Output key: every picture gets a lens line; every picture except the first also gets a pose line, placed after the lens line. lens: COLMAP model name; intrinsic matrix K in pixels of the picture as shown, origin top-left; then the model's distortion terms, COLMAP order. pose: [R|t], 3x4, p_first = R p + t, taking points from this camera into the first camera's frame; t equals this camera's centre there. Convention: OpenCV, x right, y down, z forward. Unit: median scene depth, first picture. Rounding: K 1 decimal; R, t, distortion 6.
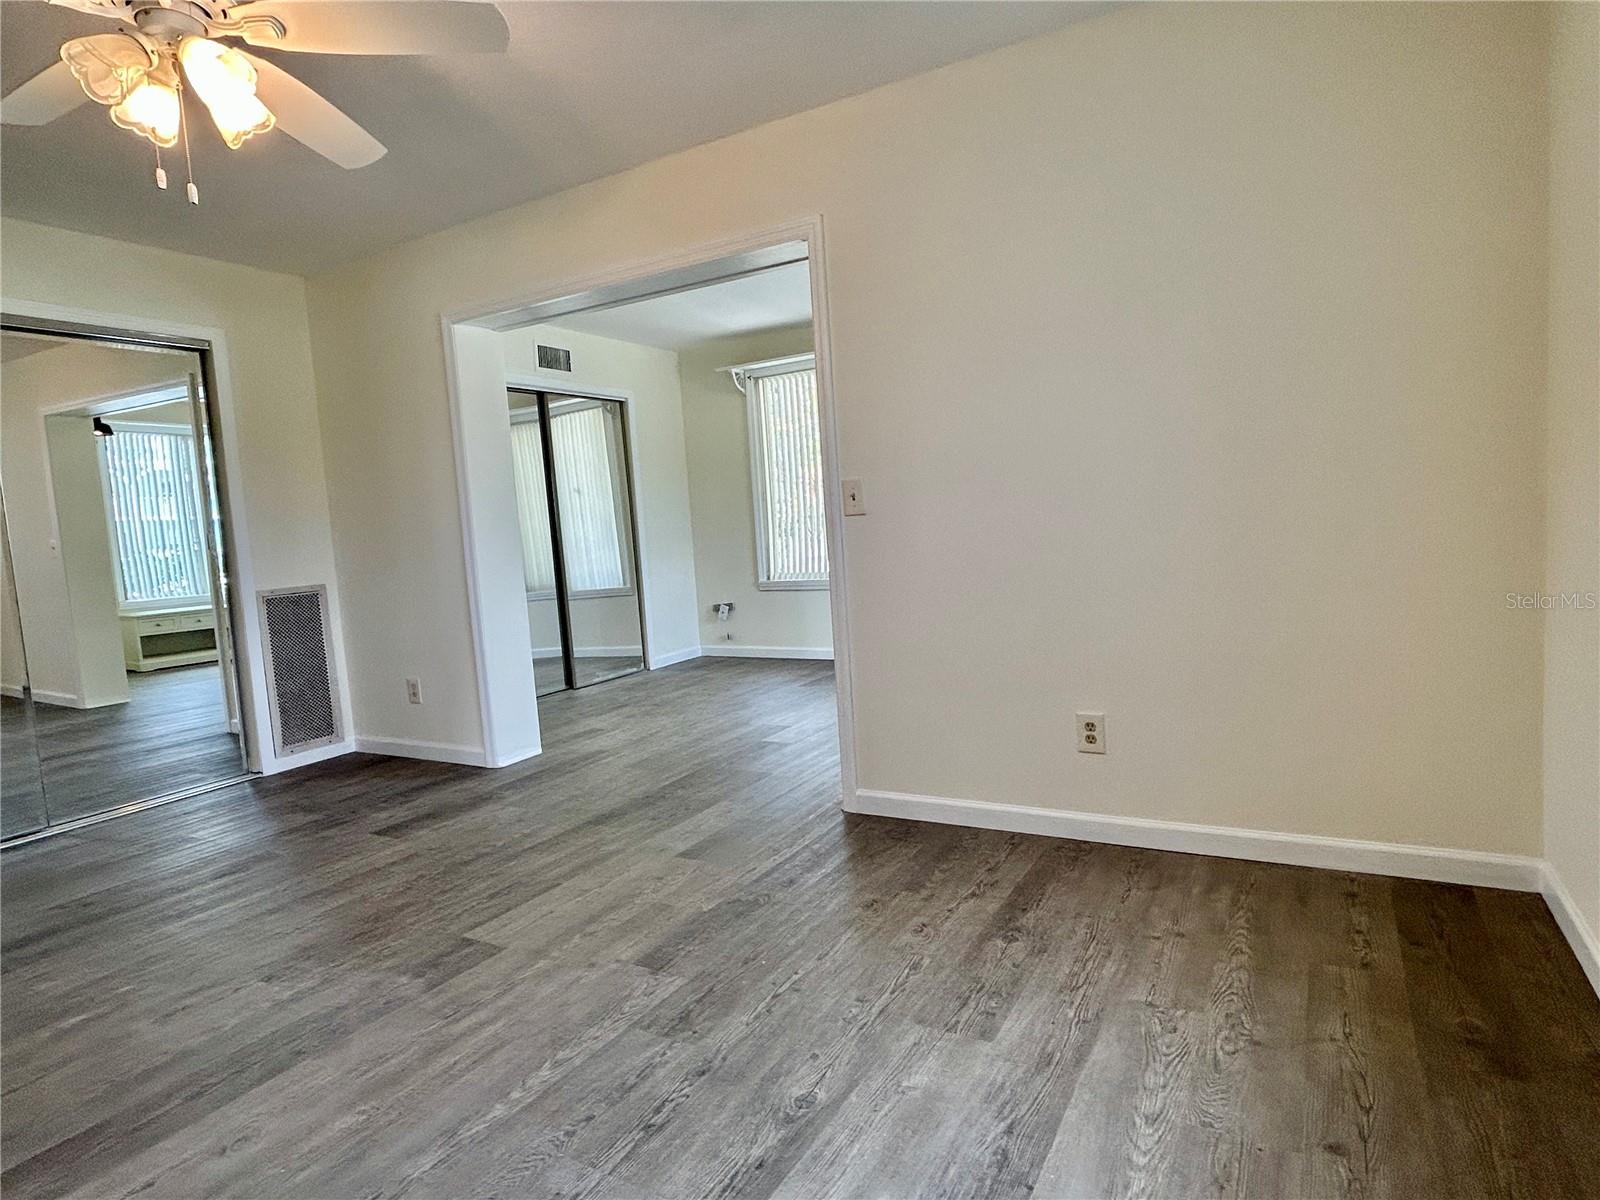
lens RADIAL K [[907.7, 0, 796.1], [0, 907.7, 596.4], [0, 0, 1]] dist [-0.001350, 0.000723]
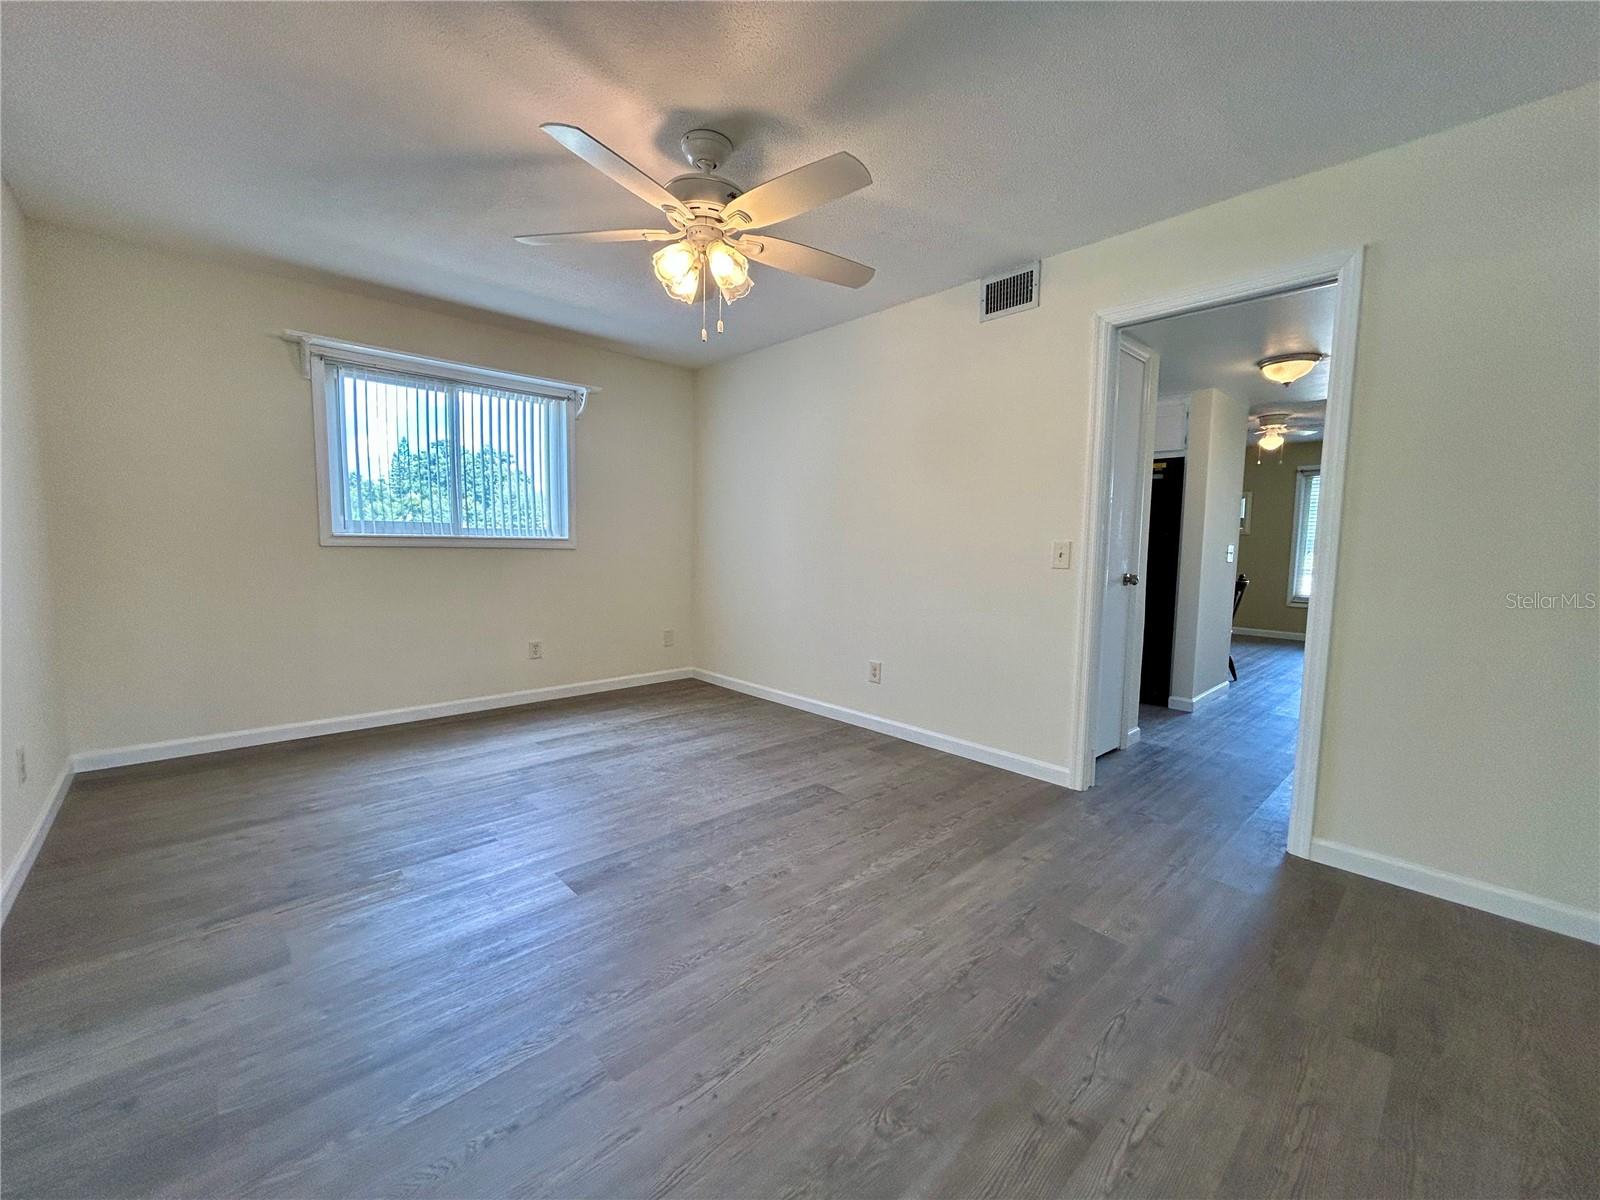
lens RADIAL K [[643.6, 0, 795.1], [0, 643.6, 593.8], [0, 0, 1]] dist [-0.001124, 0.000610]
pose [[-0.955594, 0.025602, 0.293574, -0.761622], [0.070140, 0.987349, 0.142202, -0.089414], [-0.286219, 0.156479, -0.945300, 1.409321]]
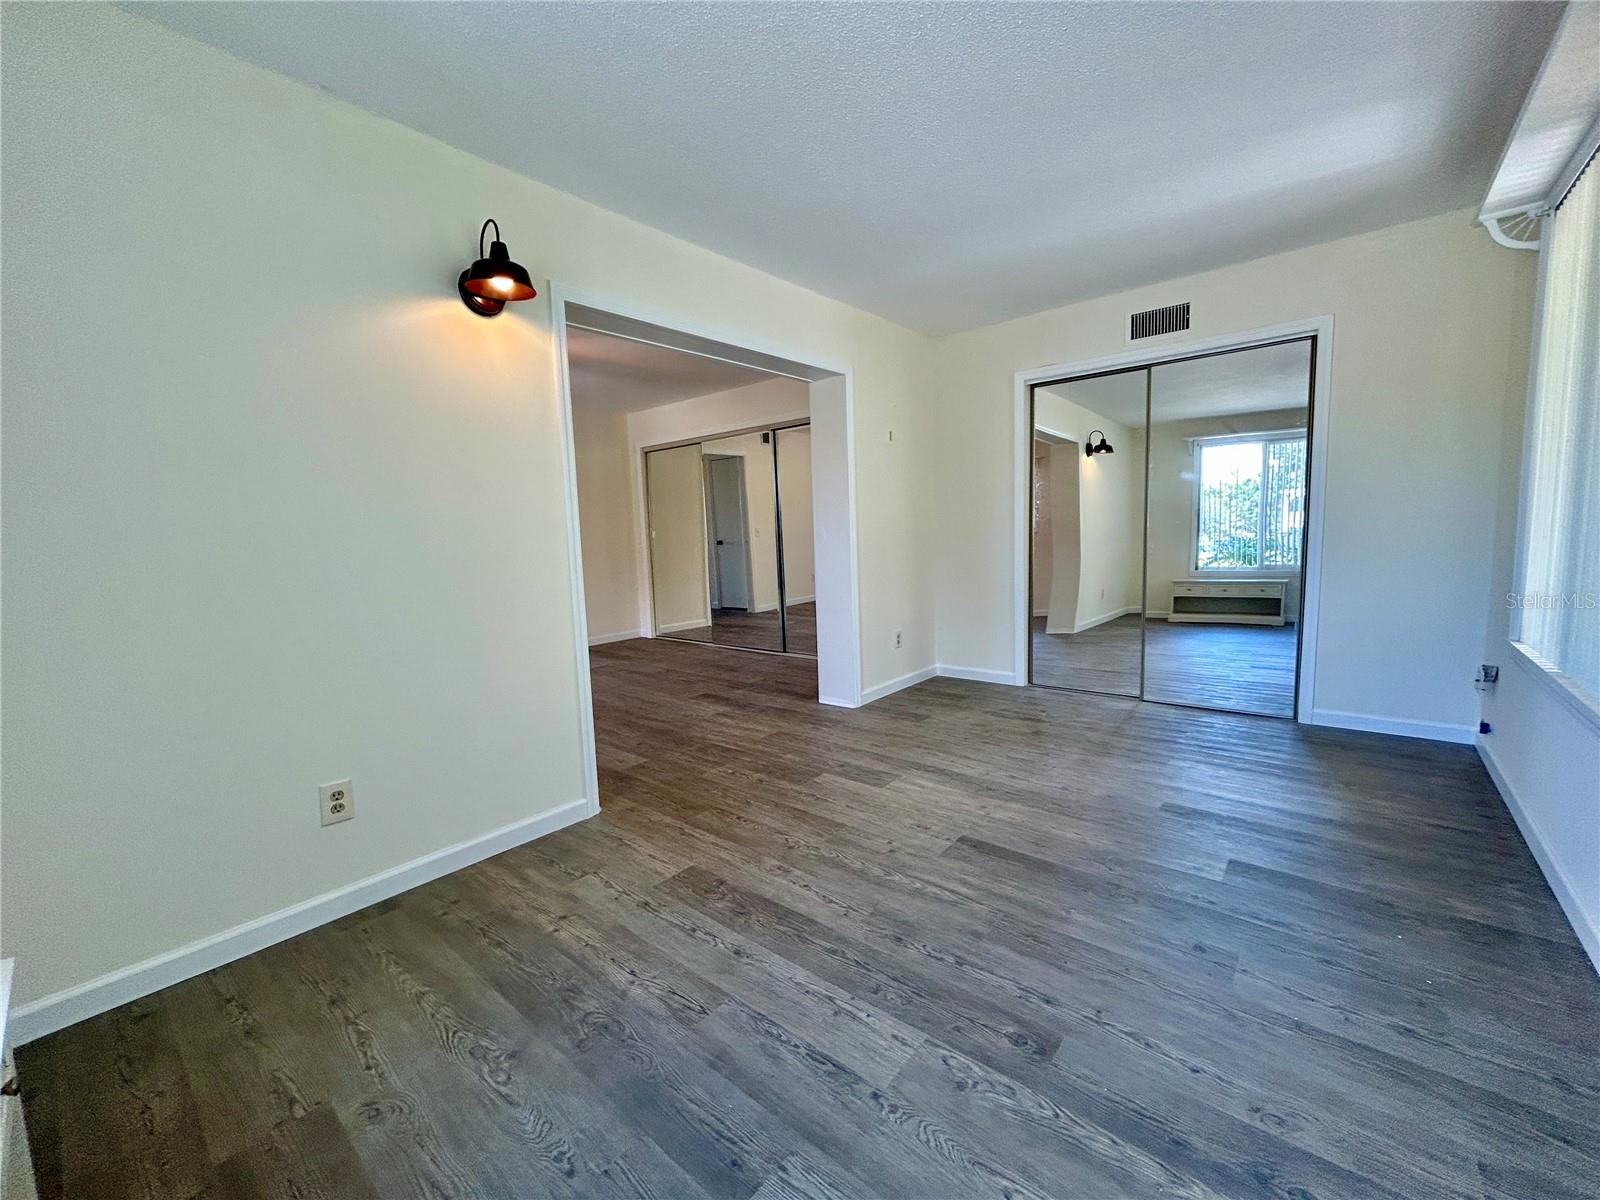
lens RADIAL K [[643.6, 0, 794.3], [0, 643.6, 599.0], [0, 0, 1]] dist [-0.001124, 0.000610]
pose [[-0.175092, 0.175741, -0.968740, 0.913493], [-0.035772, 0.982155, 0.184640, -0.223504], [0.983902, 0.066982, -0.165681, 1.659792]]
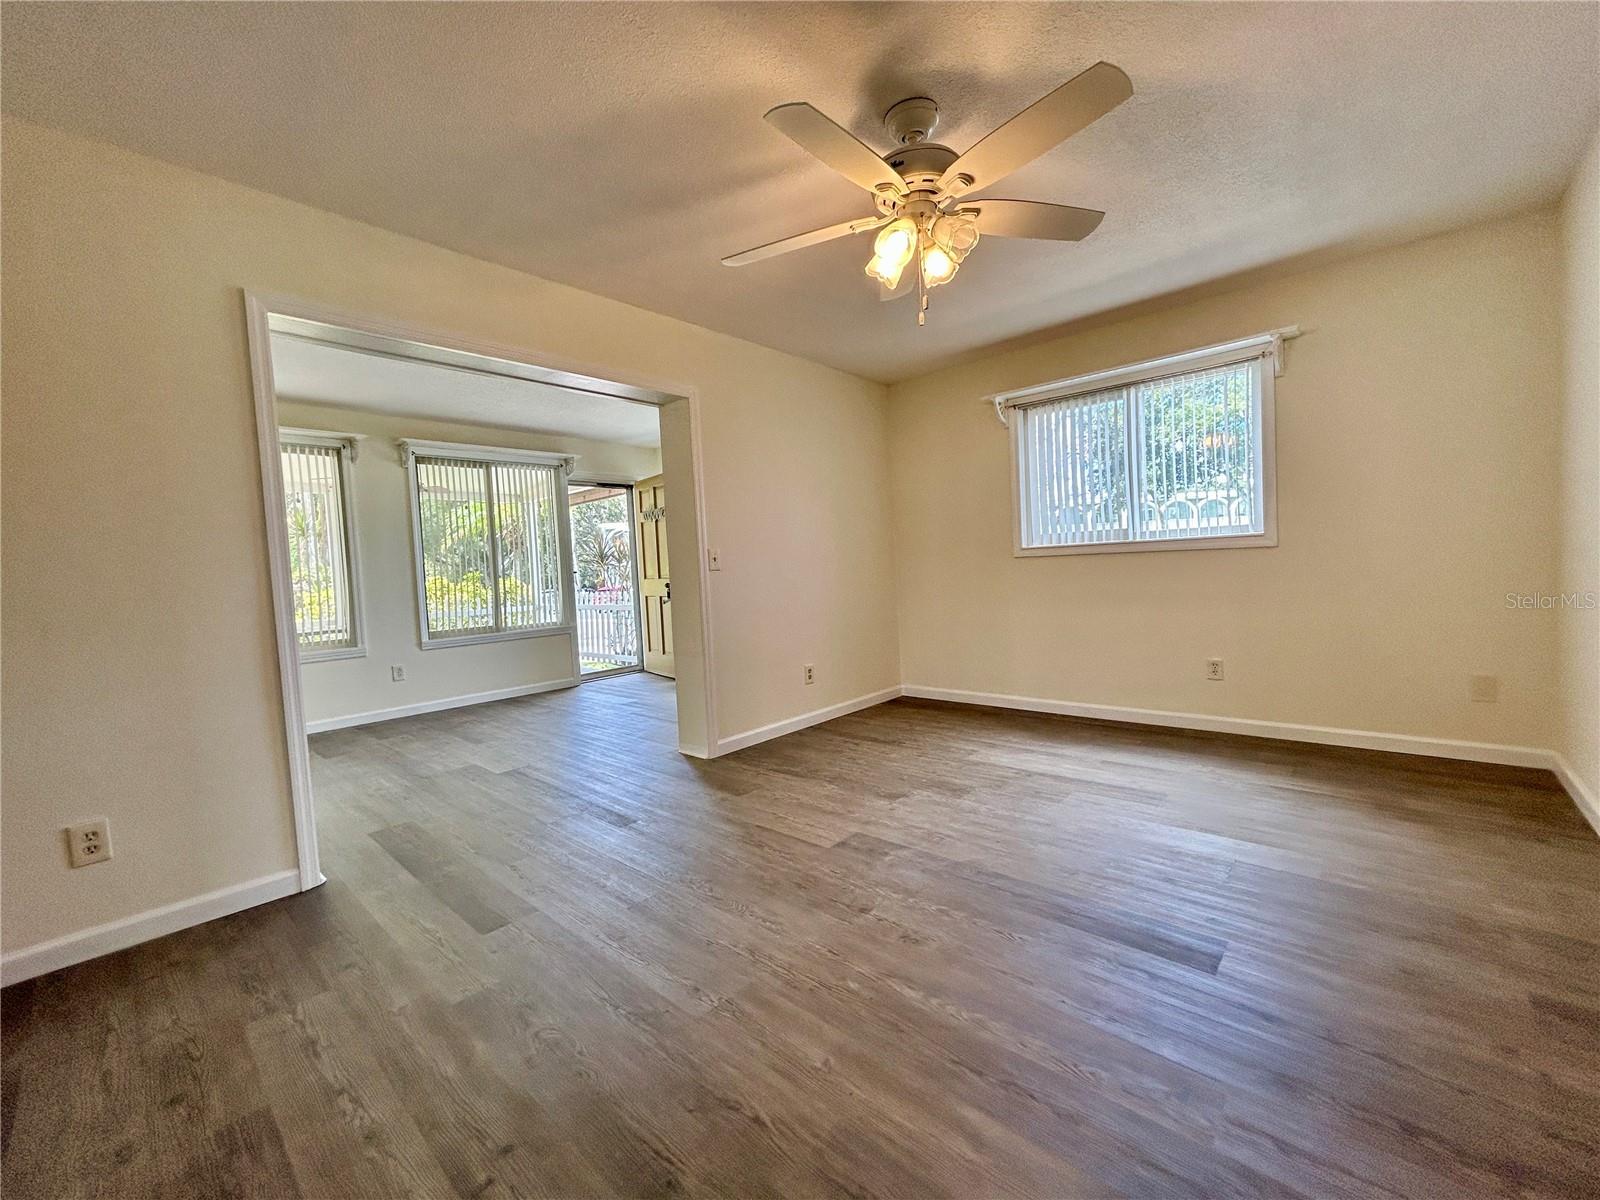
lens RADIAL K [[643.6, 0, 795.8], [0, 643.6, 596.4], [0, 0, 1]] dist [-0.001124, 0.000610]
pose [[0.213072, 0.010524, 0.976980, -1.157286], [0.118239, 0.992315, -0.036476, 0.019454], [-0.969856, 0.123289, 0.210190, 0.684273]]
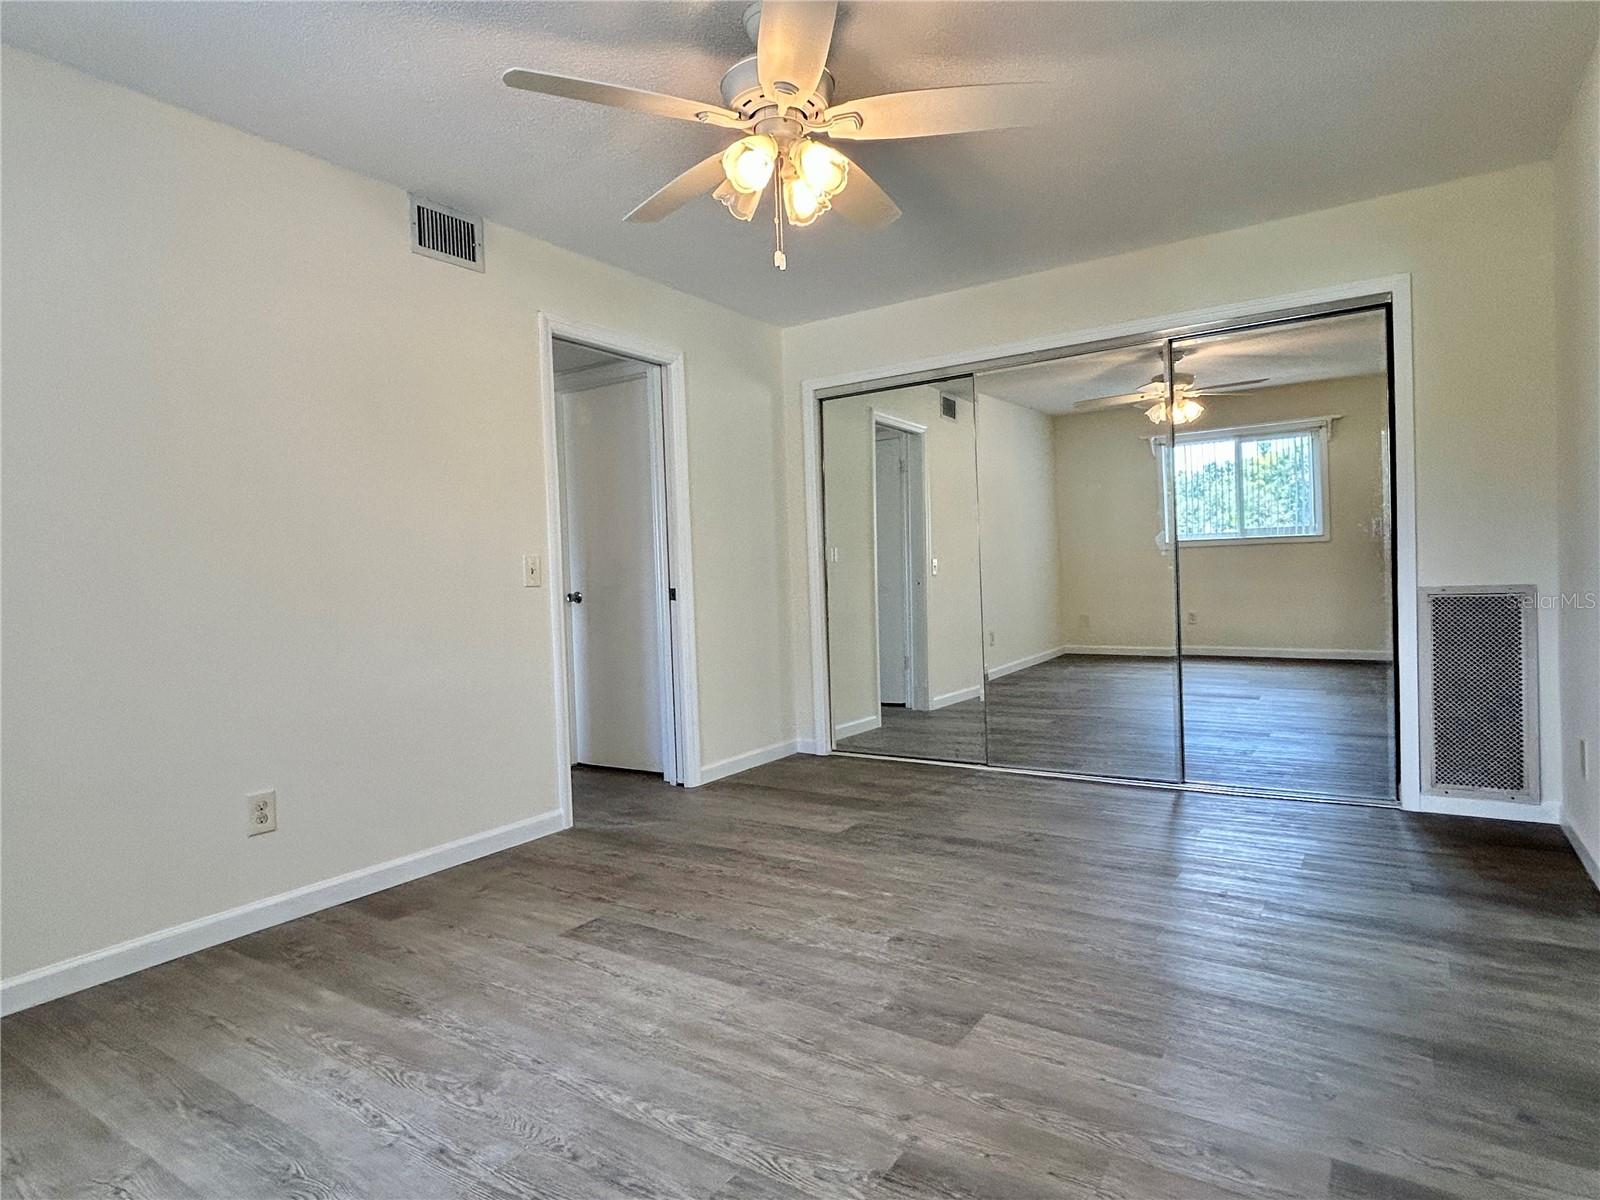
lens RADIAL K [[907.7, 0, 783.6], [0, 907.7, 597.5], [0, 0, 1]] dist [-0.001350, 0.000723]
pose [[-0.063256, 0.093402, -0.993617, 0.390626], [-0.044617, 0.994351, 0.096312, -0.075968], [0.997000, 0.050425, -0.058731, 0.724449]]
